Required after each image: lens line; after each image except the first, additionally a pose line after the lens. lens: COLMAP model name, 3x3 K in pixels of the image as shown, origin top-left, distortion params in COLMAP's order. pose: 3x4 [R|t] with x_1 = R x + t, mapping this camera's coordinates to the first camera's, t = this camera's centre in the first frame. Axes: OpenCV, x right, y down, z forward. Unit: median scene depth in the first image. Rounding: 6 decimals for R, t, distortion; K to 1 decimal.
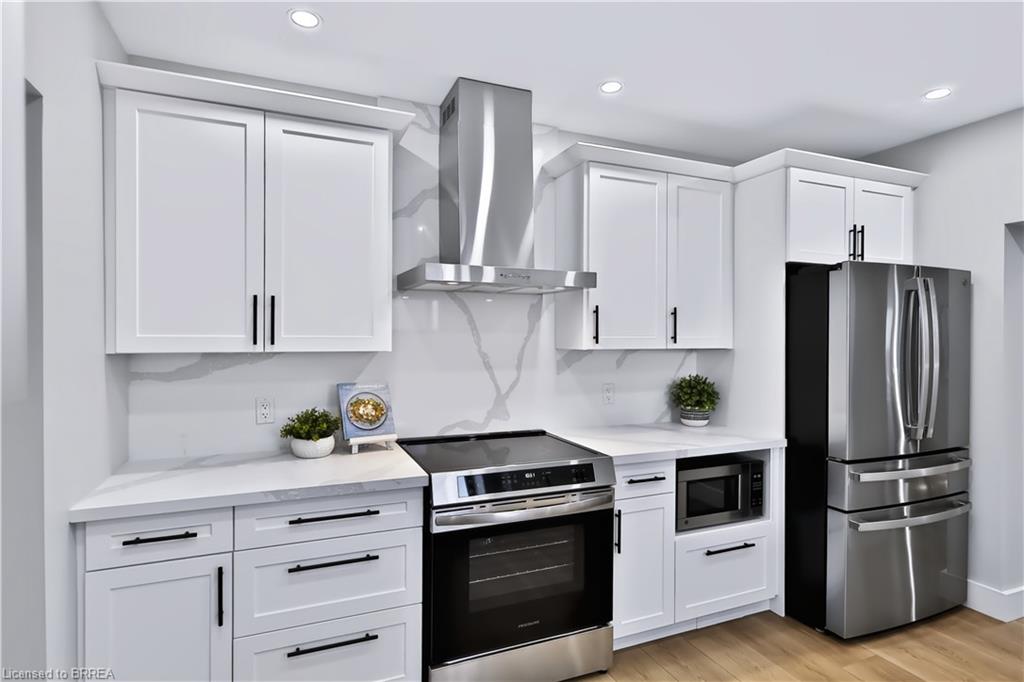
lens RADIAL K [[511.8, 0, 510.9], [0, 511.8, 343.6], [0, 0, 1]] dist [-0.000717, 0.000045]
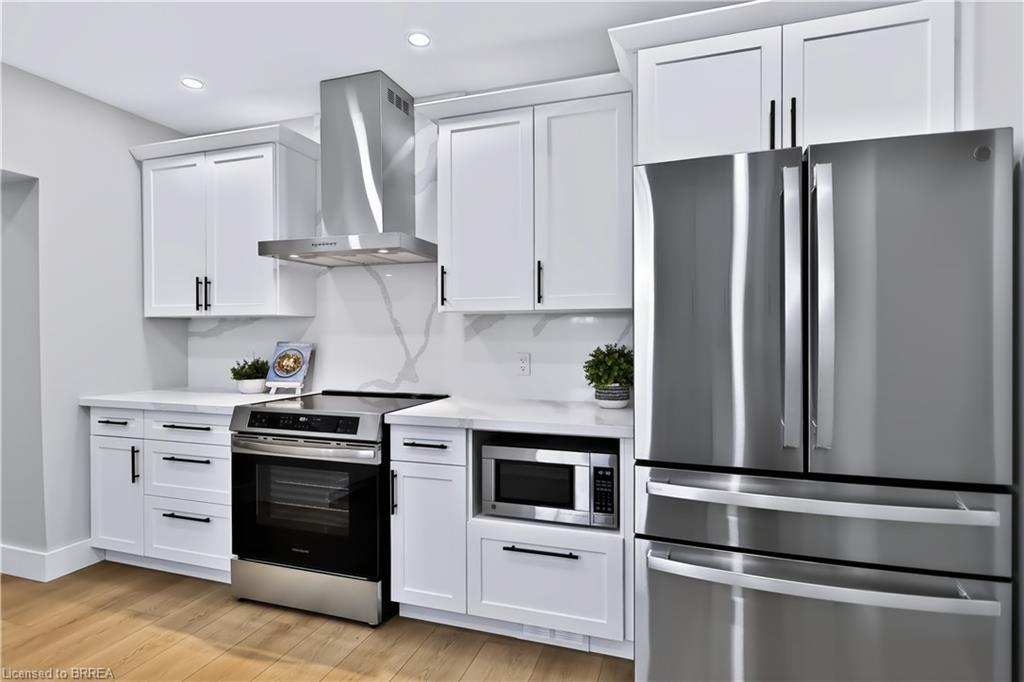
lens RADIAL K [[511.8, 0, 515.8], [0, 511.8, 337.3], [0, 0, 1]] dist [-0.000717, 0.000045]
pose [[0.768629, 0.000606, -0.639694, 0.956995], [-0.003233, 0.999990, -0.002937, 0.067201], [0.639686, 0.004325, 0.768624, 0.368477]]
